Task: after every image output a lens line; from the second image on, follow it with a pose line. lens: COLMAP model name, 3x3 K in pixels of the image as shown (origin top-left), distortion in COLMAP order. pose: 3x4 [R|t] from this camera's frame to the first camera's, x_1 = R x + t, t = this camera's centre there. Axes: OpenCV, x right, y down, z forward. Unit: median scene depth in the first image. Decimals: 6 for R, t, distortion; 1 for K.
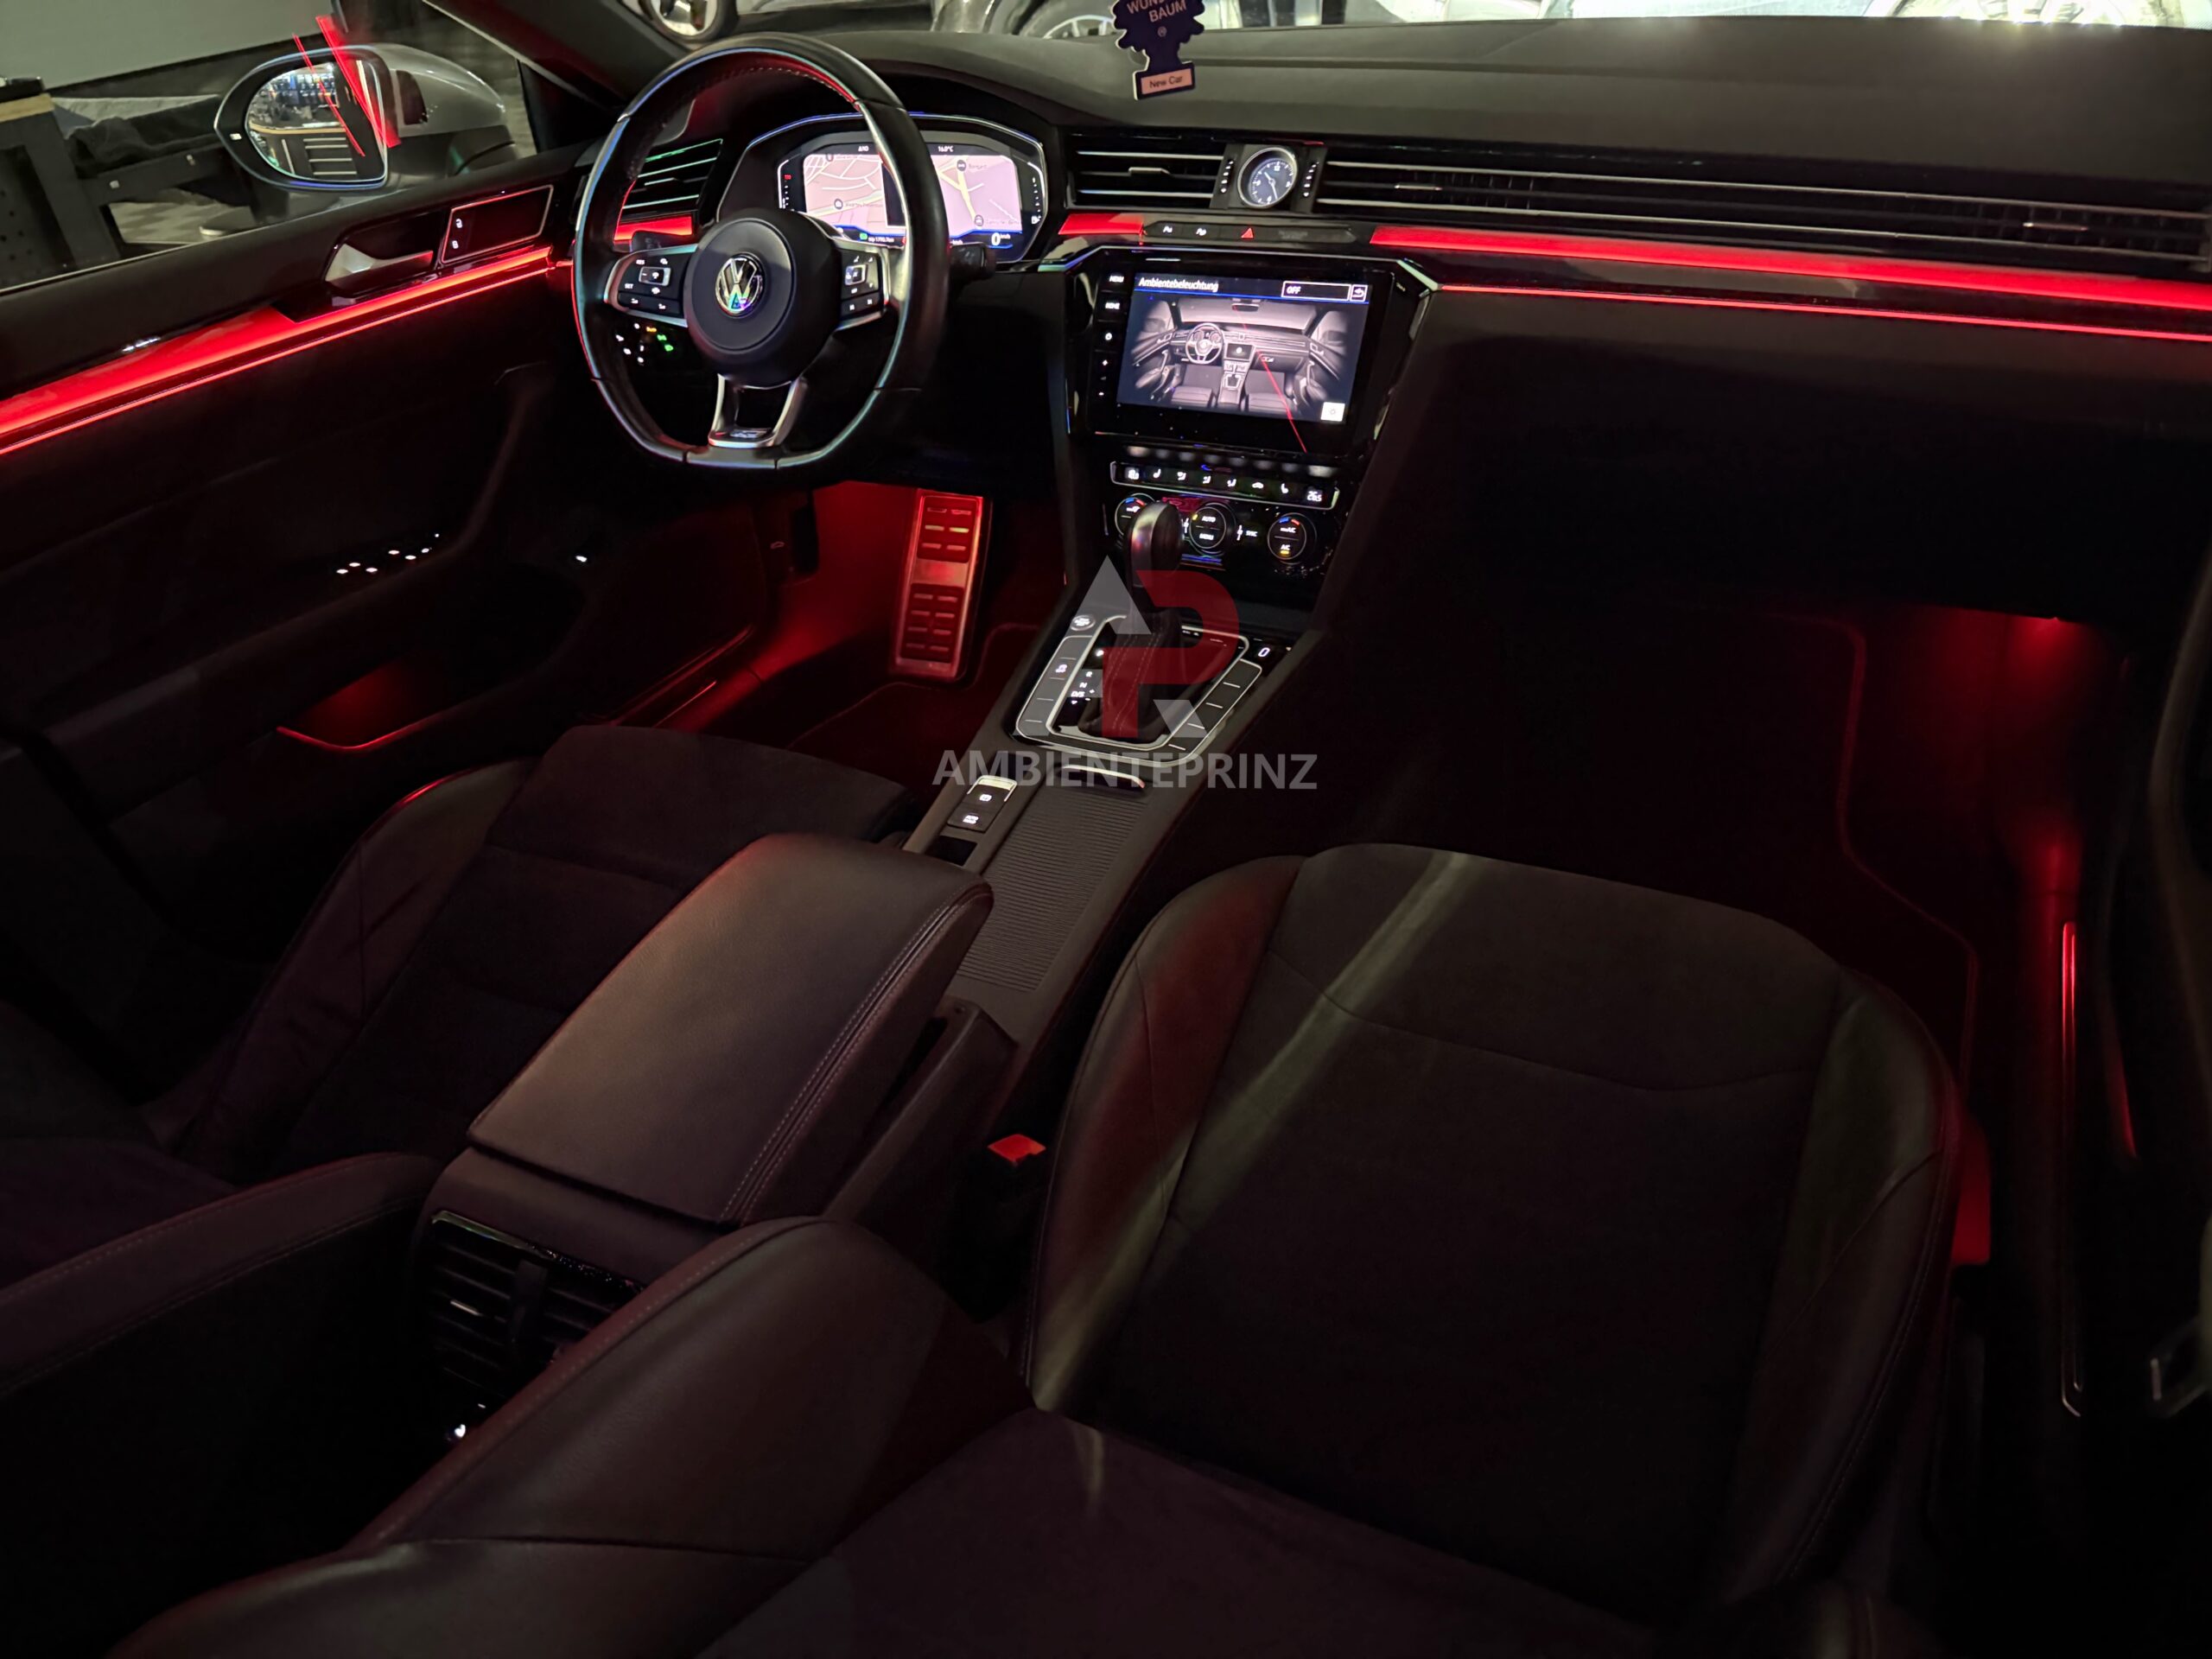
lens RADIAL K [[1560.9, 0, 1107.0], [0, 1560.9, 864.6], [0, 0, 1]] dist [0.059377, -0.069605]
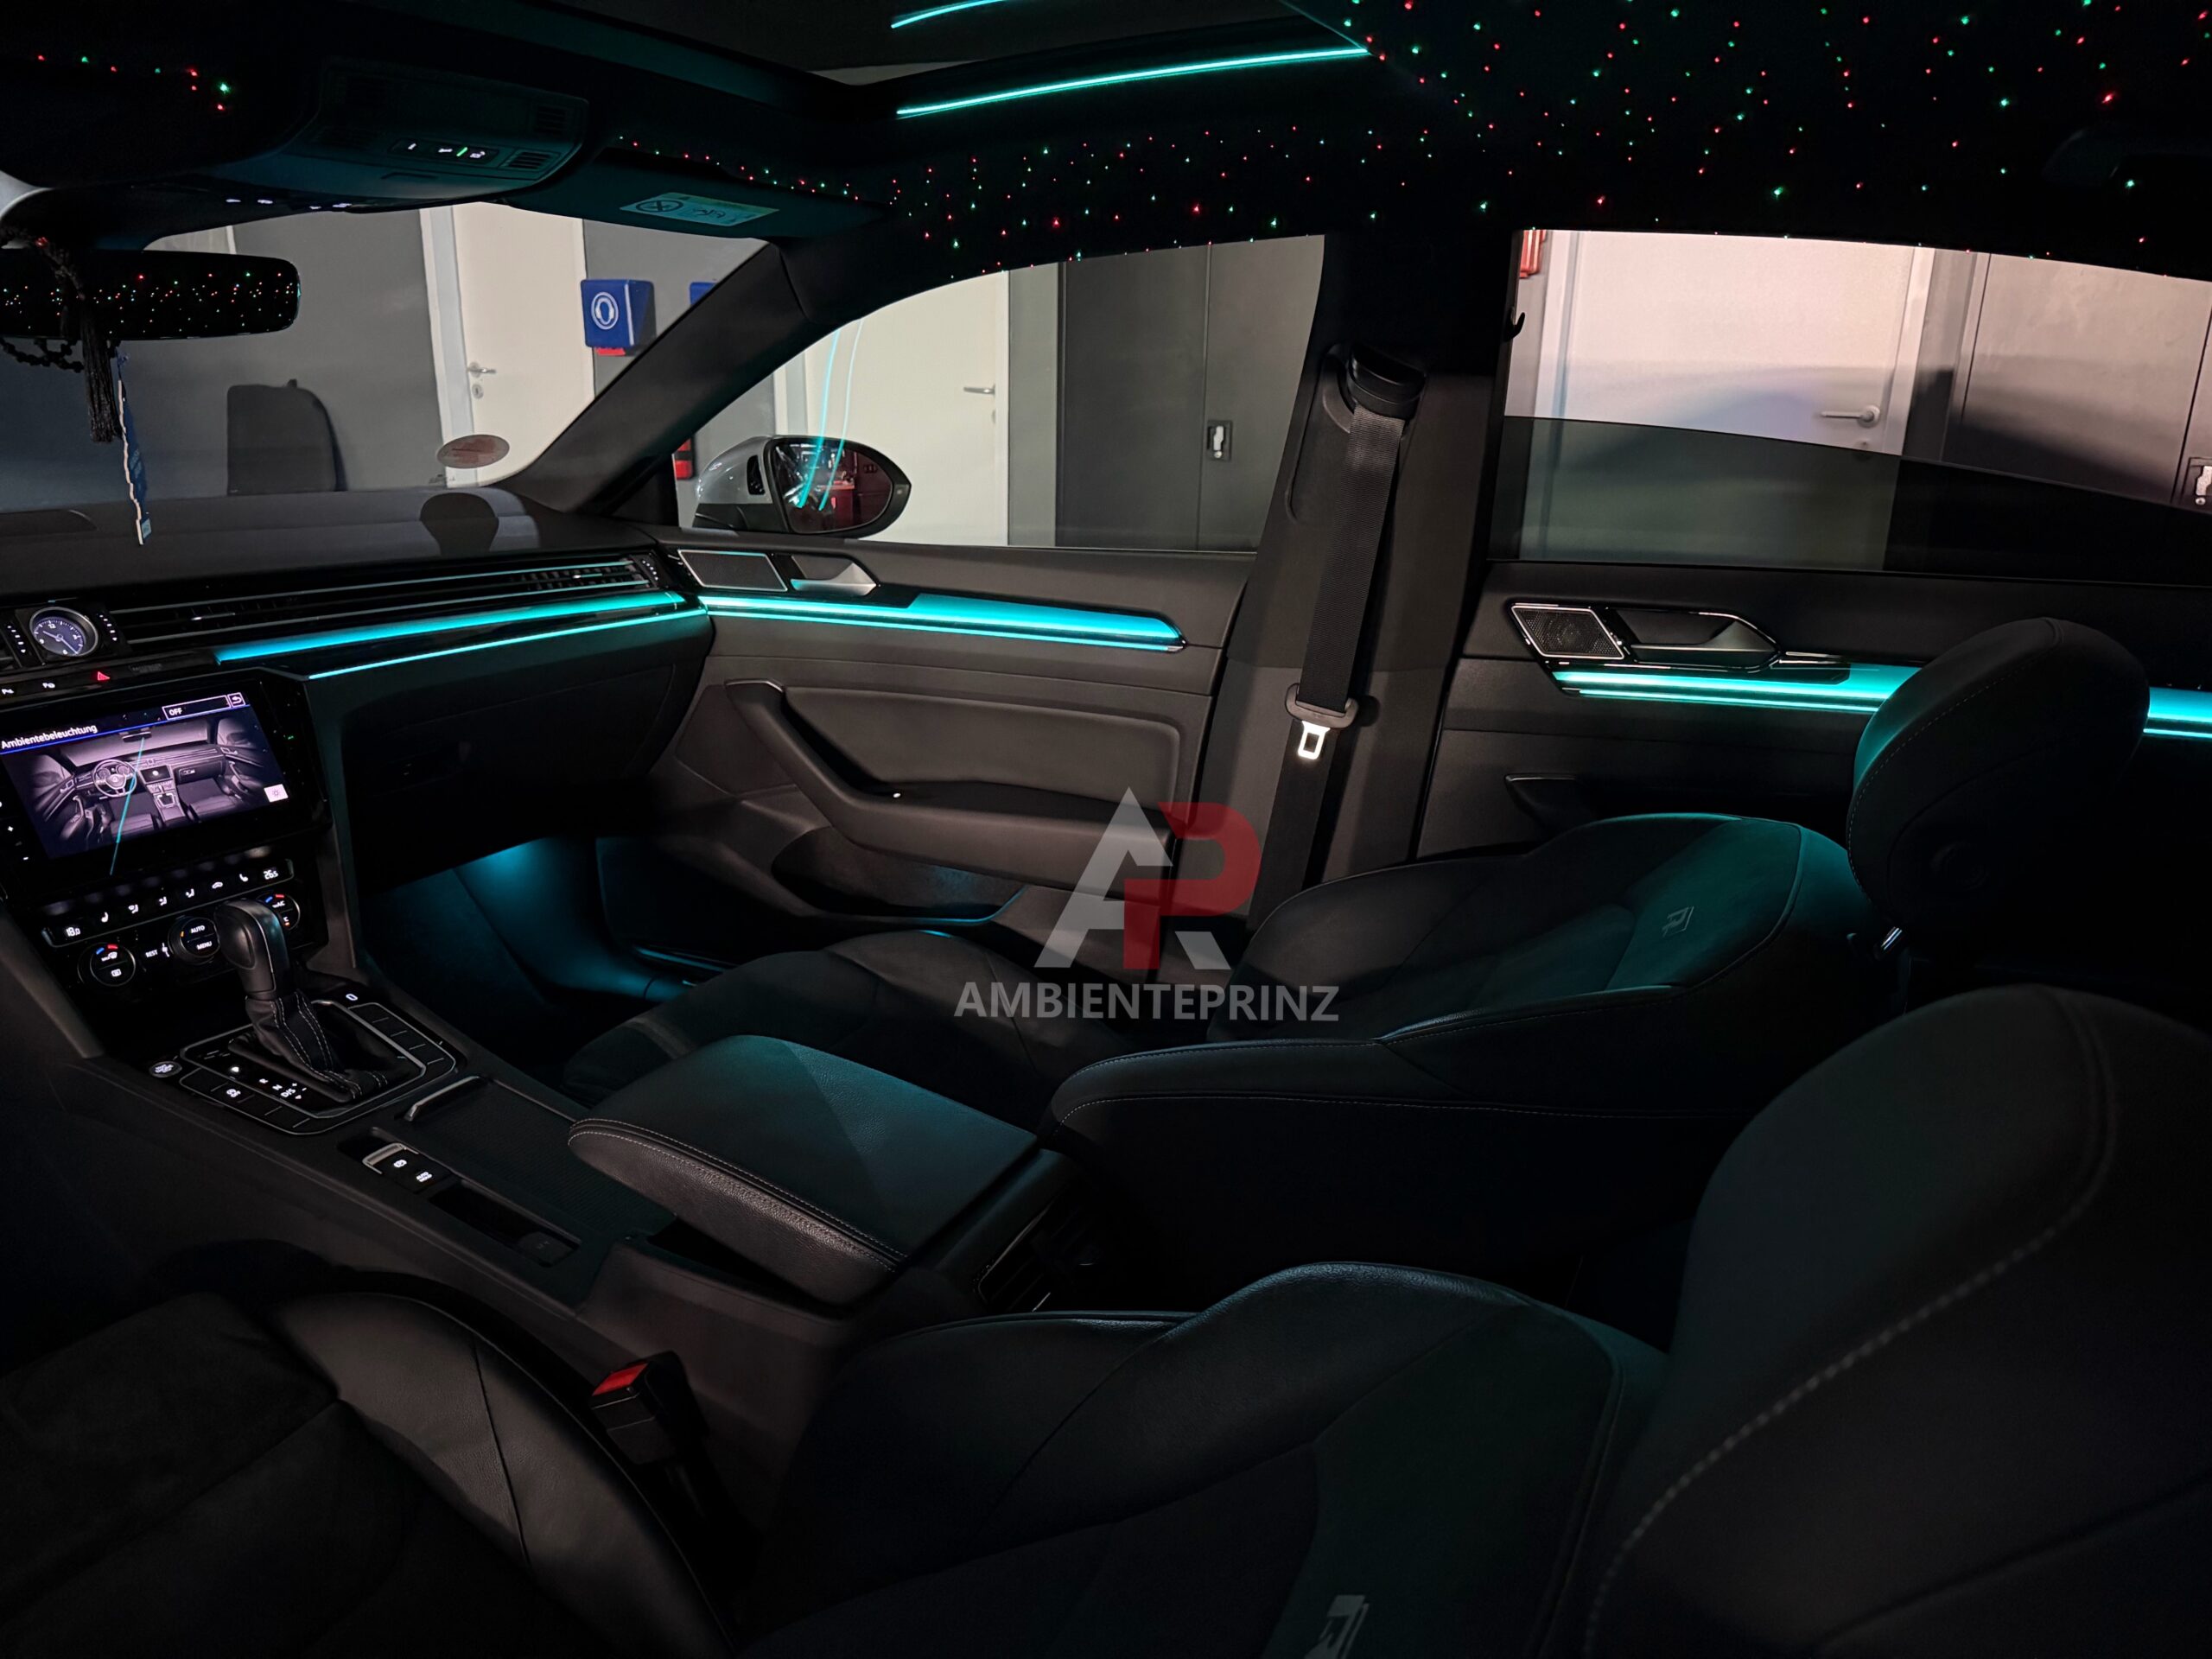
lens RADIAL K [[1538.5, 0, 1100.9], [0, 1538.5, 834.0], [0, 0, 1]] dist [0.049279, -0.076725]
pose [[0.010556, -0.220413, 0.975350, -0.898964], [0.548314, 0.816960, 0.178685, -0.133172], [-0.836206, 0.532911, 0.129479, 0.361609]]
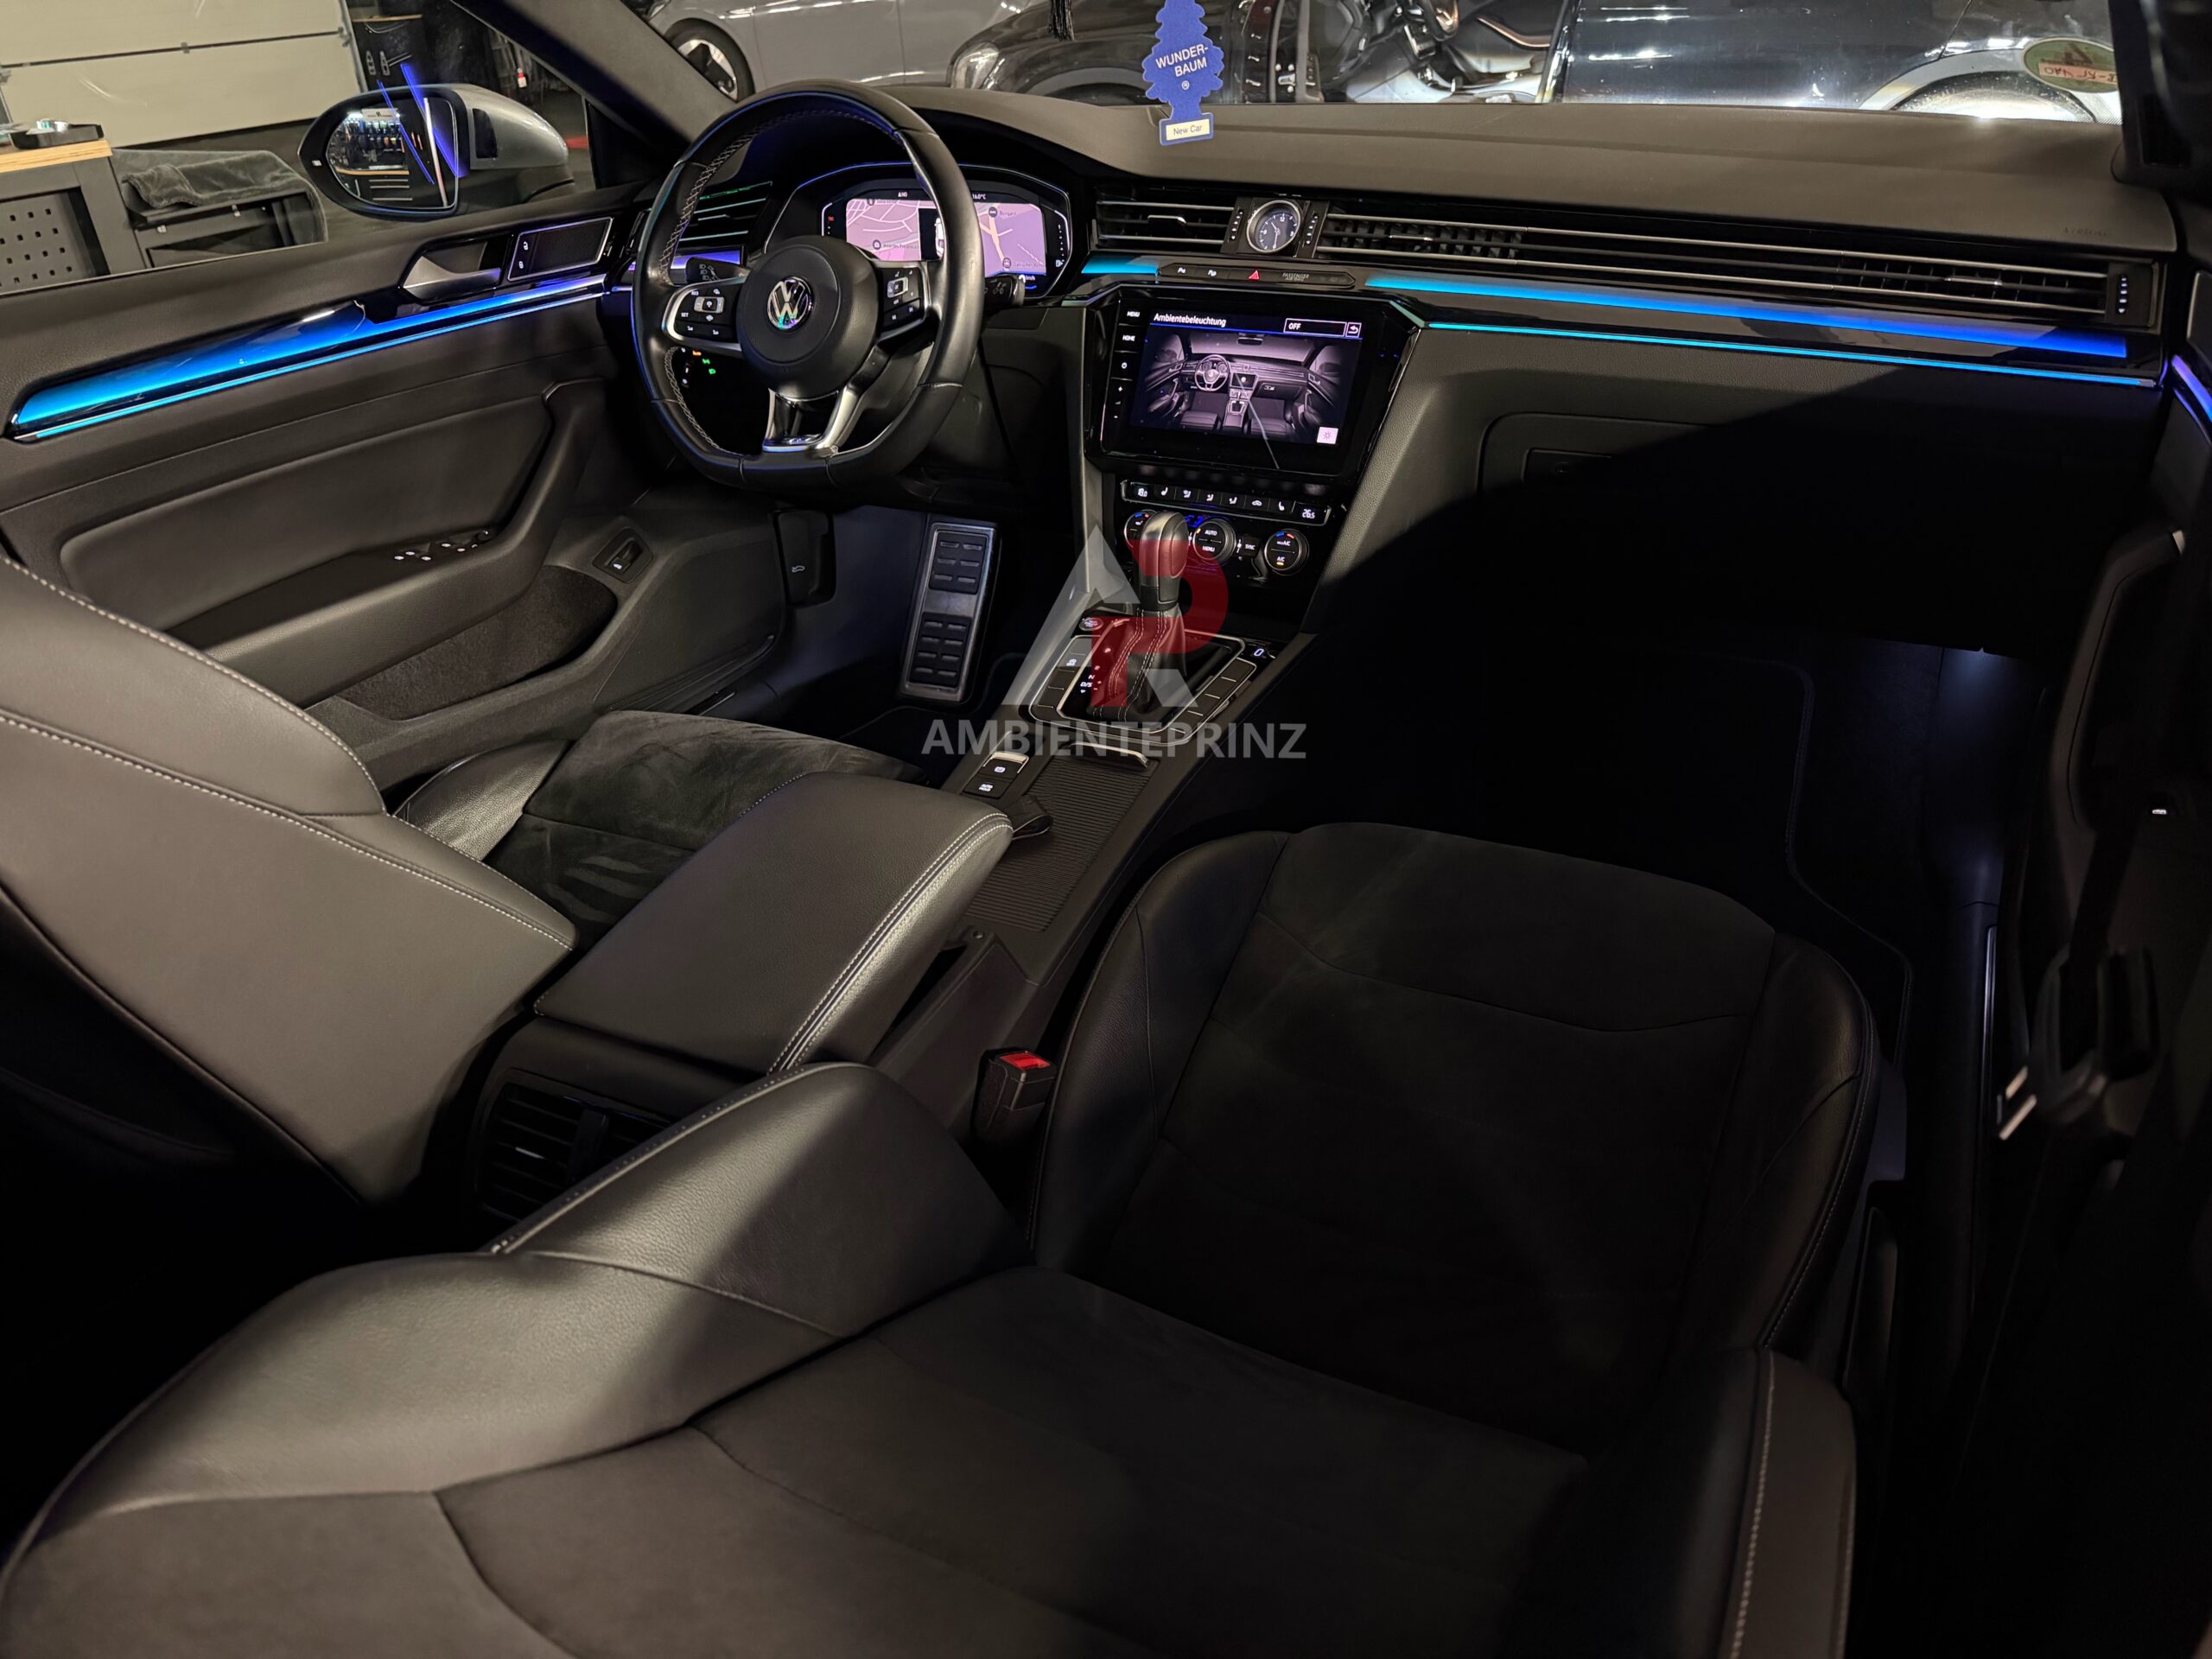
lens RADIAL K [[1557.1, 0, 1113.2], [0, 1557.1, 867.6], [0, 0, 1]] dist [0.066969, -0.080809]
pose [[0.999273, 0.033825, 0.017614, -0.014474], [-0.032745, 0.997759, -0.058353, 0.078454], [-0.019549, 0.057734, 0.998141, -0.070146]]
